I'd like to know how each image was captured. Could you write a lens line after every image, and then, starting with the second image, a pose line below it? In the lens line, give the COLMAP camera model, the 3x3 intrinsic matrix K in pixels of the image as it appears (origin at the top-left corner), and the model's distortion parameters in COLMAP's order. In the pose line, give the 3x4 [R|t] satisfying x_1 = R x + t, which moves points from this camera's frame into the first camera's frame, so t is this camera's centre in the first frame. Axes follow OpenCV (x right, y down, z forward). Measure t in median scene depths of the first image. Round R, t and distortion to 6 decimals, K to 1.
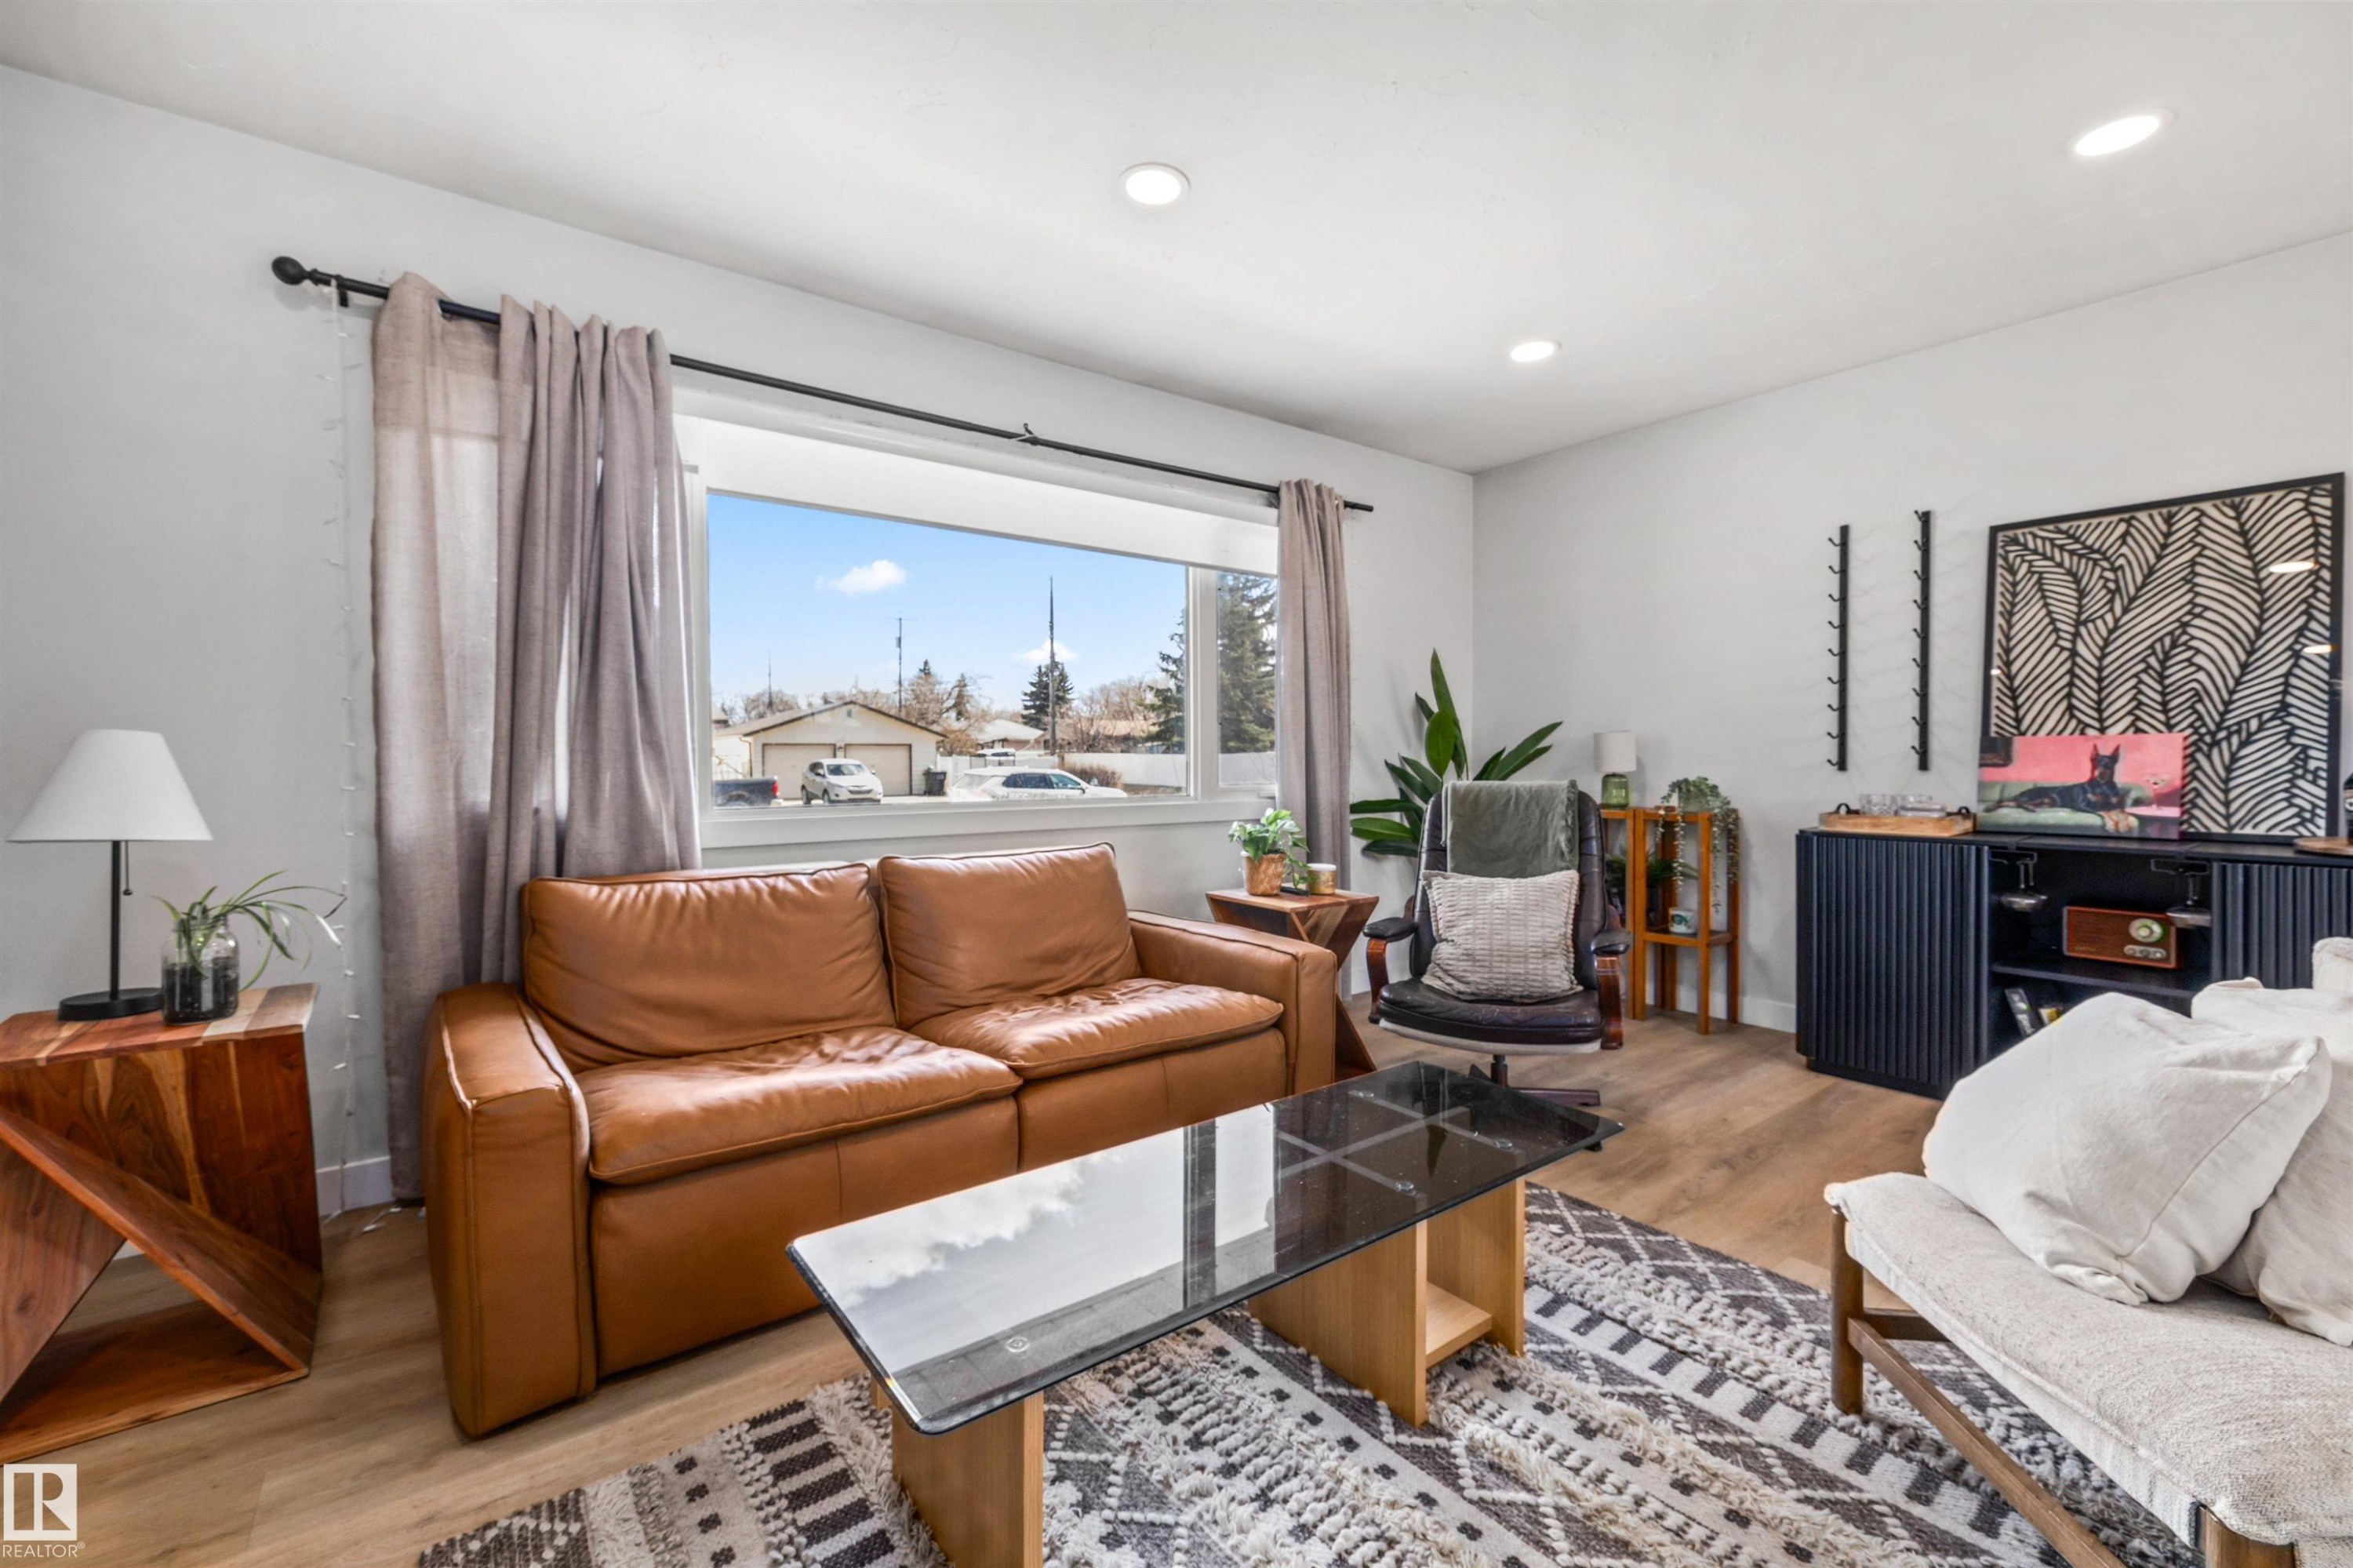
lens RADIAL K [[989.1, 0, 1175.1], [0, 989.1, 761.2], [0, 0, 1]] dist [0.000344, 0.000076]
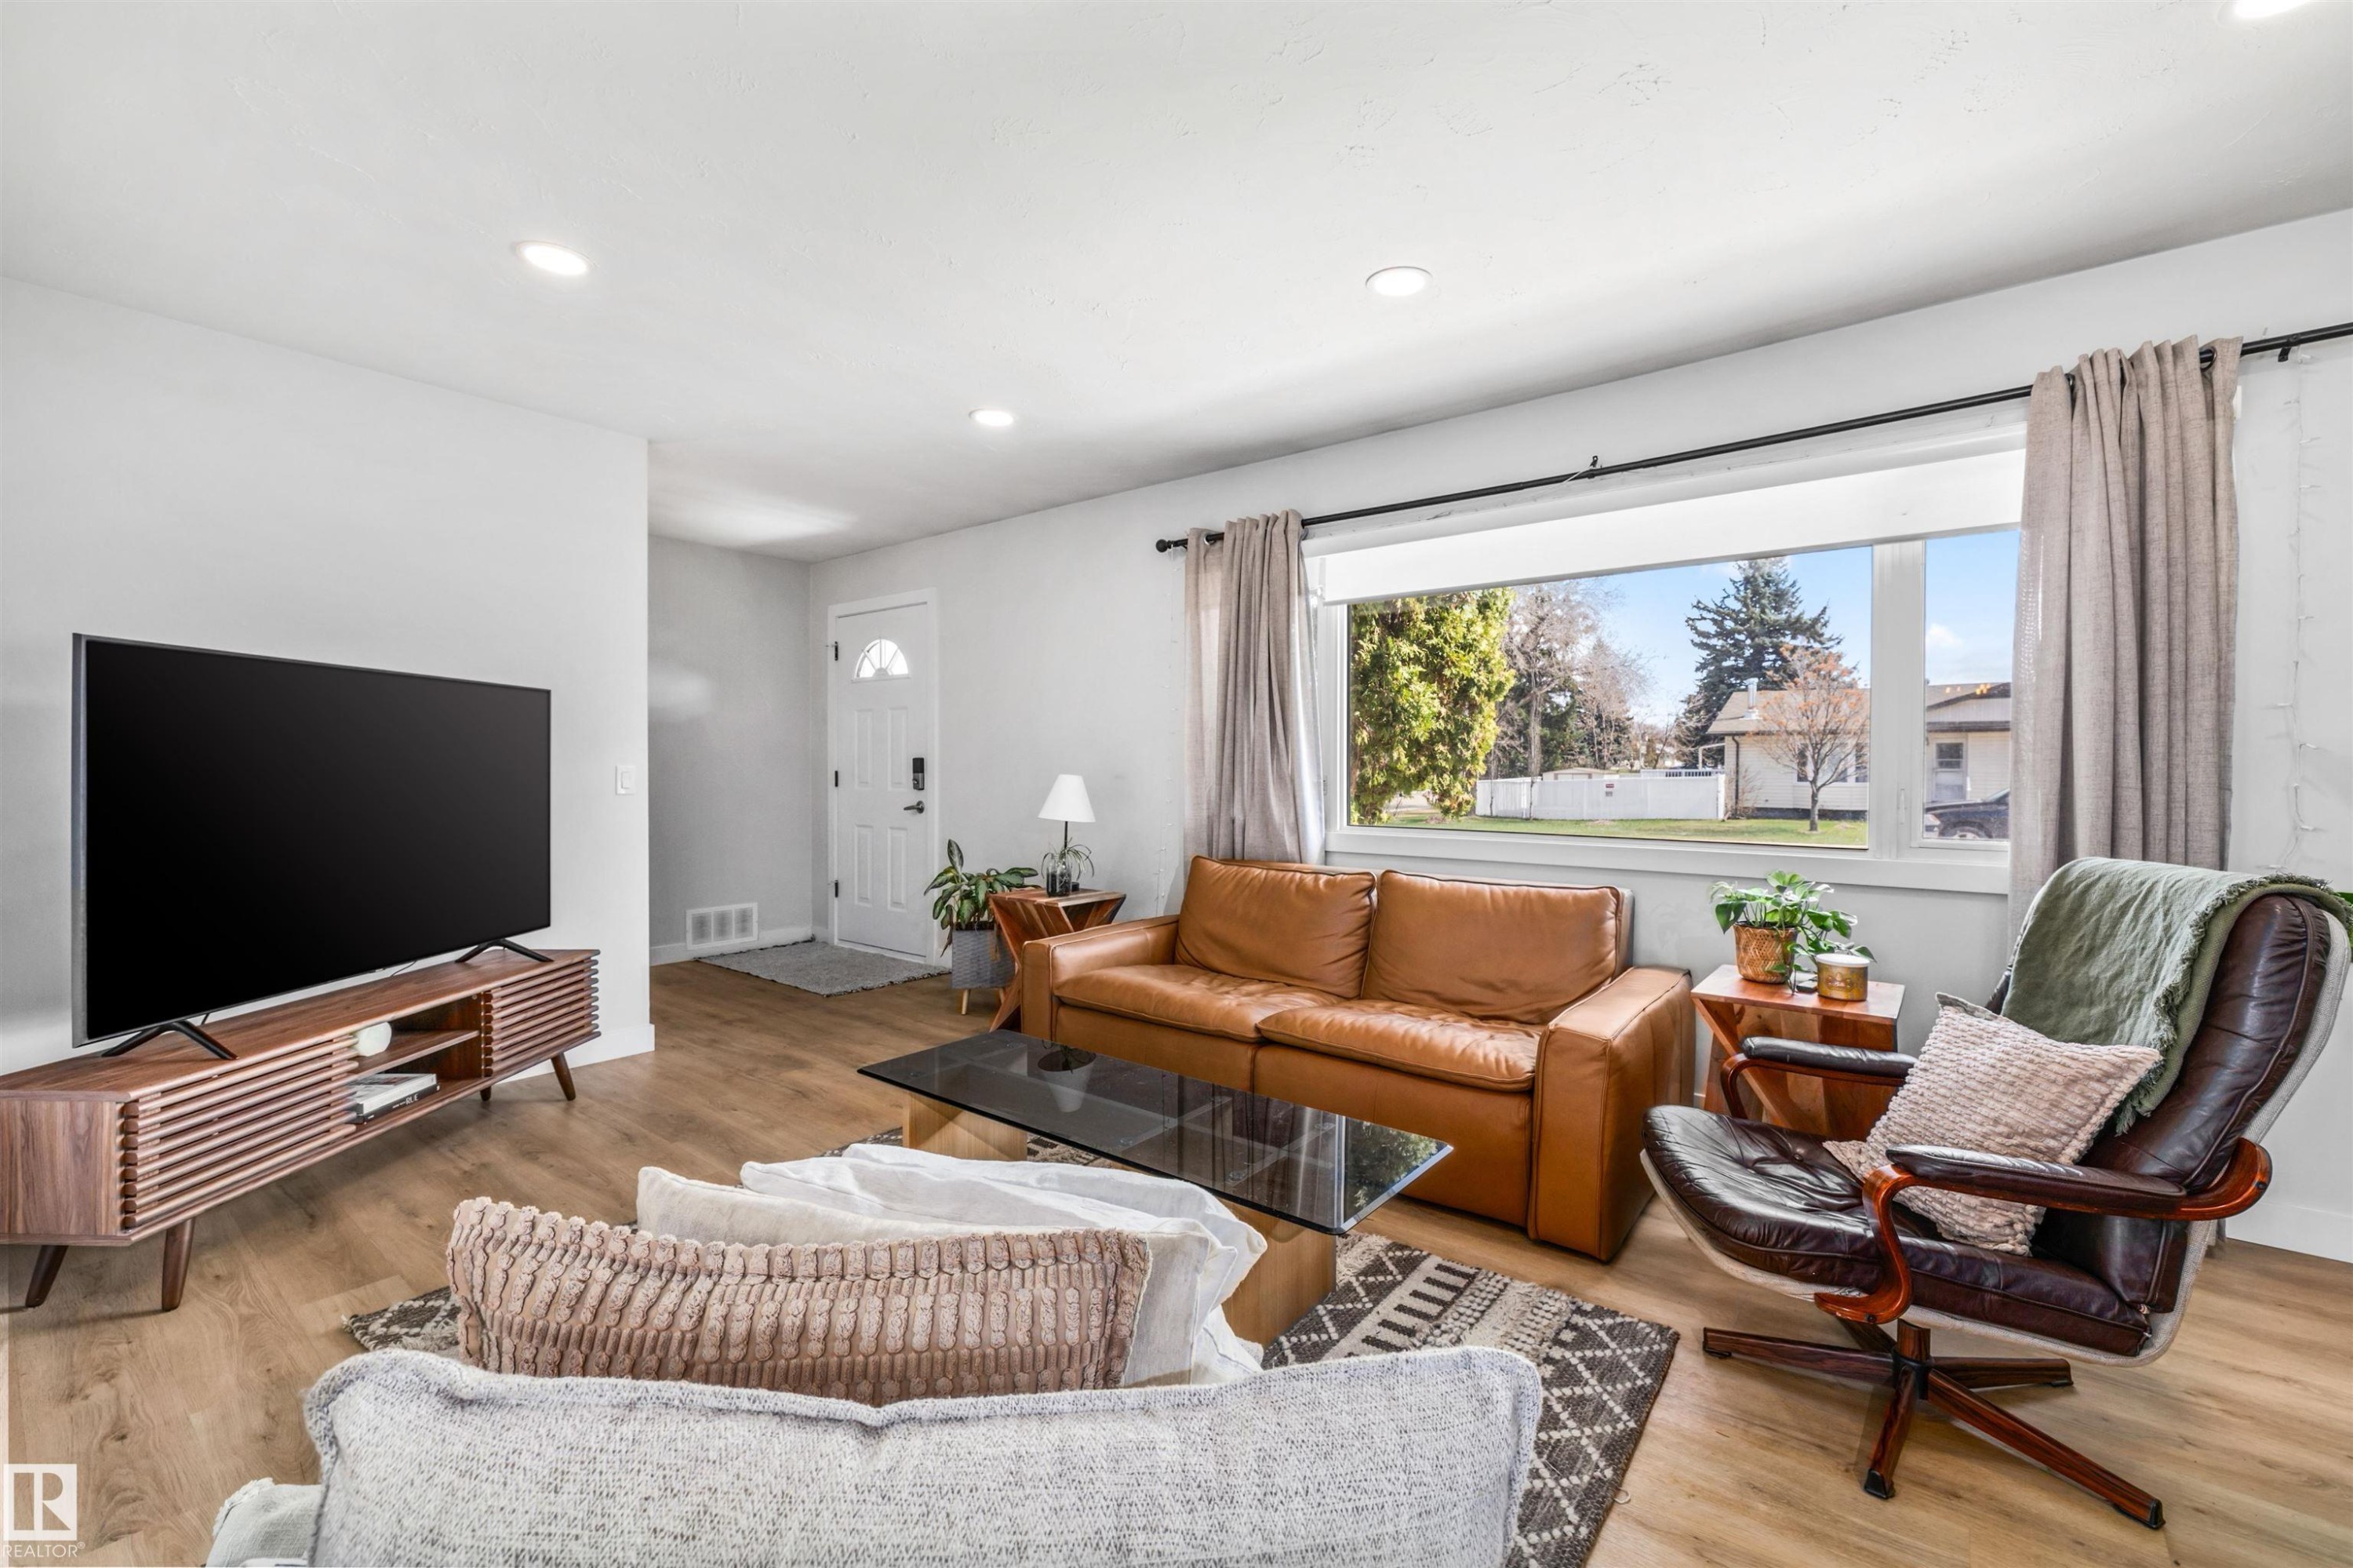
lens RADIAL K [[989.1, 0, 1175.1], [0, 989.1, 761.2], [0, 0, 1]] dist [0.000344, 0.000076]
pose [[0.242667, -0.003055, -0.970105, 0.955435], [-0.009890, 0.999935, -0.005623, -0.037471], [0.970059, 0.010959, 0.242621, 0.479192]]
